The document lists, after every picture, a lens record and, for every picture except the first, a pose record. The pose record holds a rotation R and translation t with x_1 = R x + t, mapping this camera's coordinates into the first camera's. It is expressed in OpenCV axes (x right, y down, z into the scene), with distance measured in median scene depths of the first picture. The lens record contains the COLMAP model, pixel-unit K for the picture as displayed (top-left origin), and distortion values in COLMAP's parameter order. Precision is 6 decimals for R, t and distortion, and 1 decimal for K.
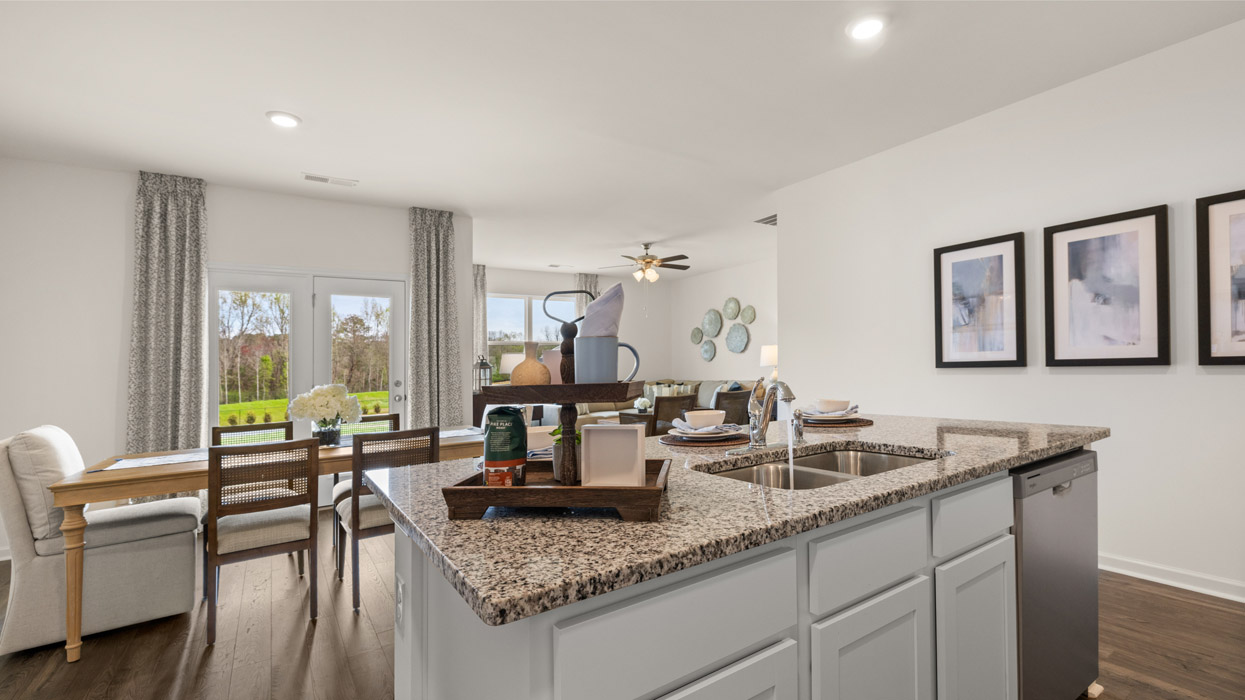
lens RADIAL K [[527.4, 0, 621.0], [0, 527.4, 357.5], [0, 0, 1]] dist [-0.000431, 0.000488]
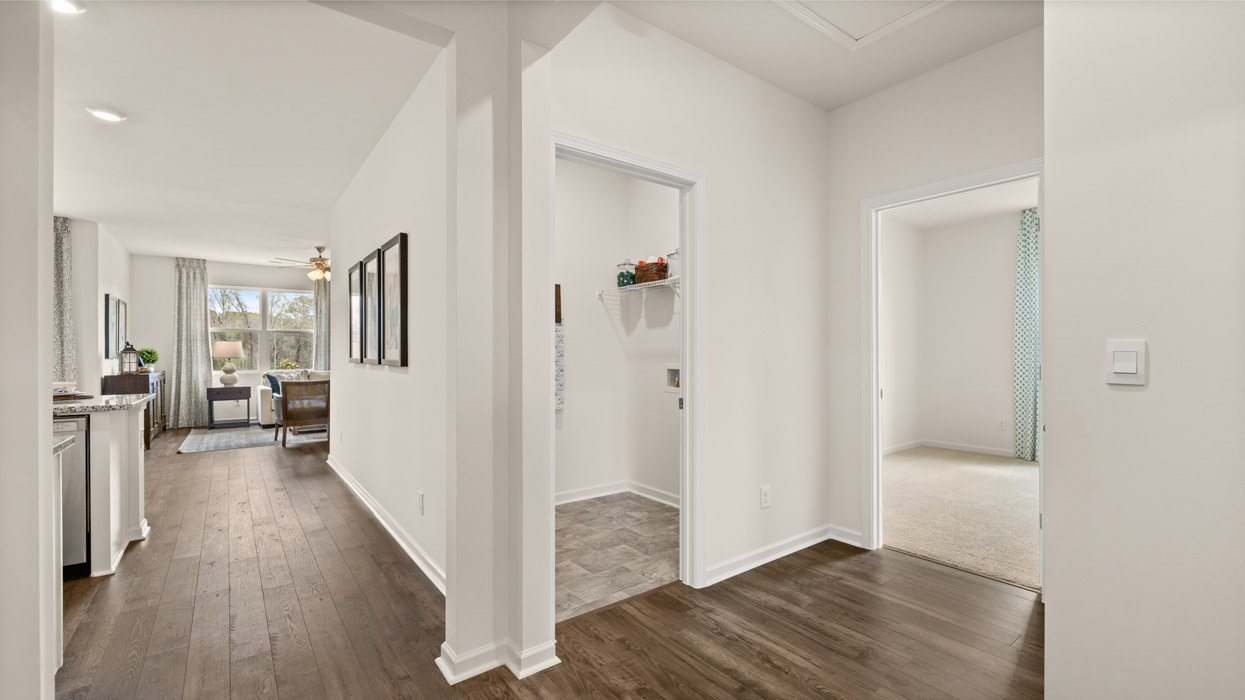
lens RADIAL K [[514.4, 0, 623.5], [0, 514.4, 354.9], [0, 0, 1]] dist [-0.003332, 0.000051]
pose [[0.996820, 0.022552, 0.076427, 0.488221], [-0.024002, 0.999548, 0.018107, -0.014349], [-0.075984, -0.019884, 0.996911, -0.131231]]
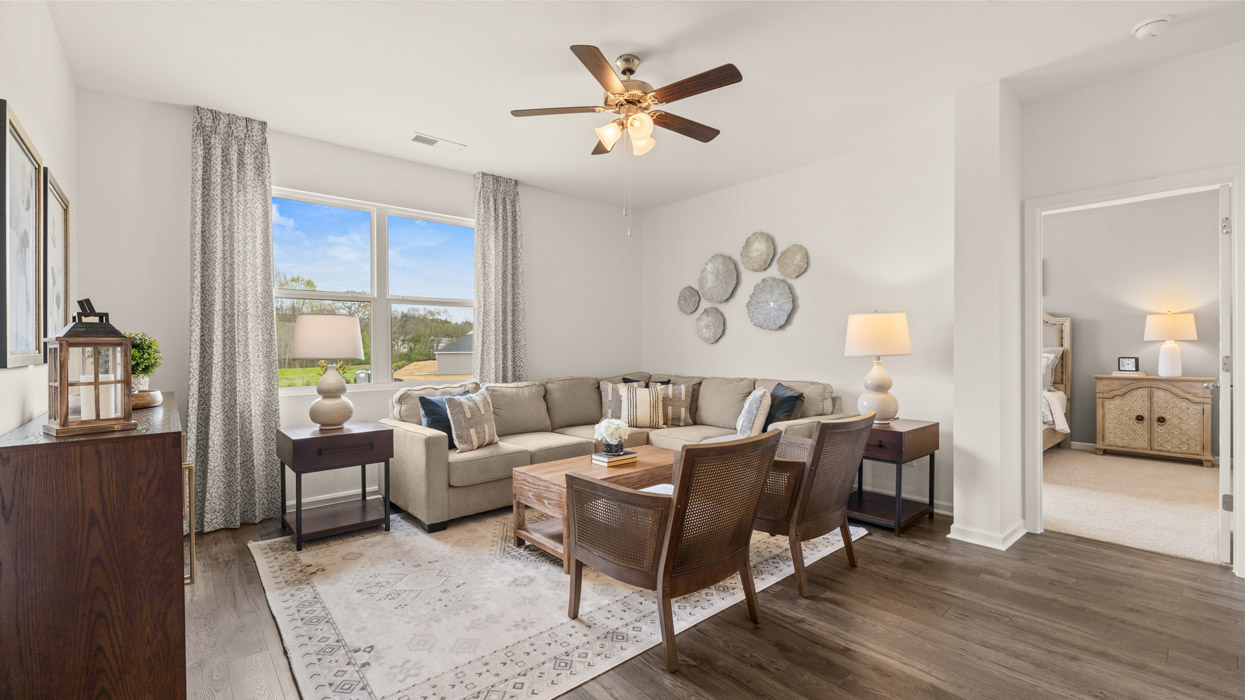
lens RADIAL K [[527.4, 0, 620.8], [0, 527.4, 353.0], [0, 0, 1]] dist [-0.000431, 0.000488]
pose [[0.991248, 0.022126, 0.130147, -0.010099], [-0.025250, 0.999430, 0.022405, 0.007630], [-0.129577, -0.025495, 0.991242, 0.456519]]
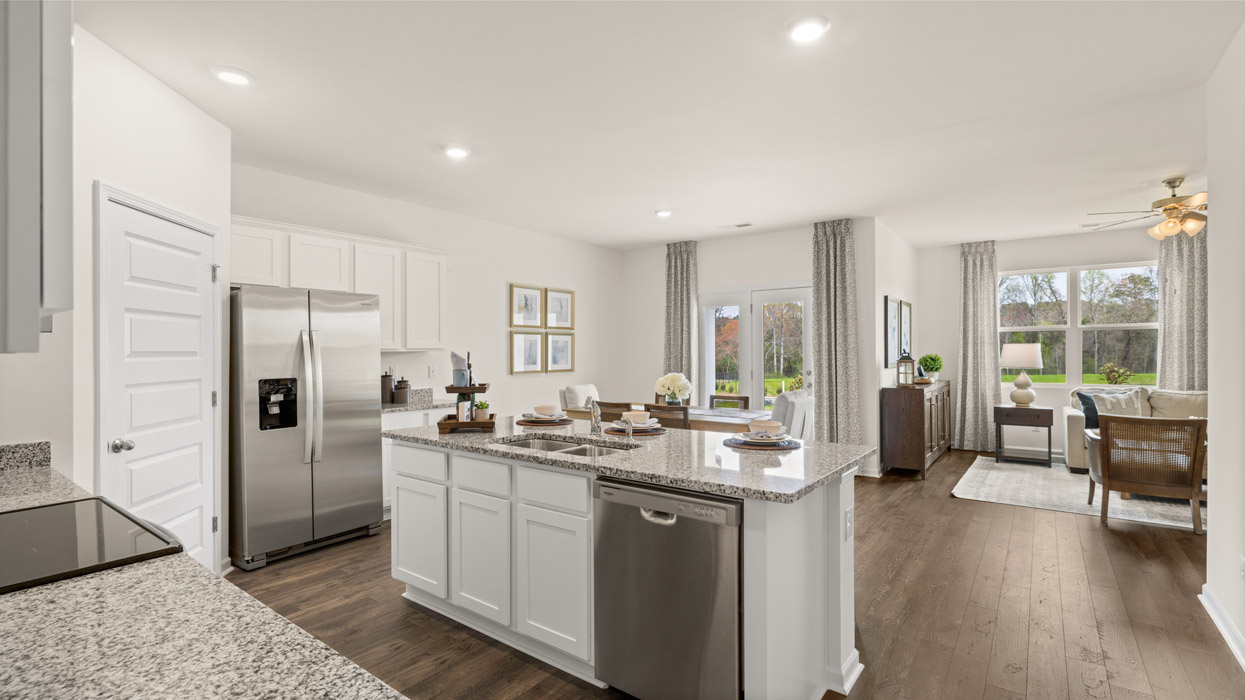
lens RADIAL K [[563.3, 0, 619.4], [0, 563.3, 346.3], [0, 0, 1]] dist [-0.003474, 0.000019]
pose [[0.340536, 0.018799, -0.940044, 0.365914], [0.010464, 0.999662, 0.023782, -0.026763], [0.940173, -0.017935, 0.340224, 0.094219]]
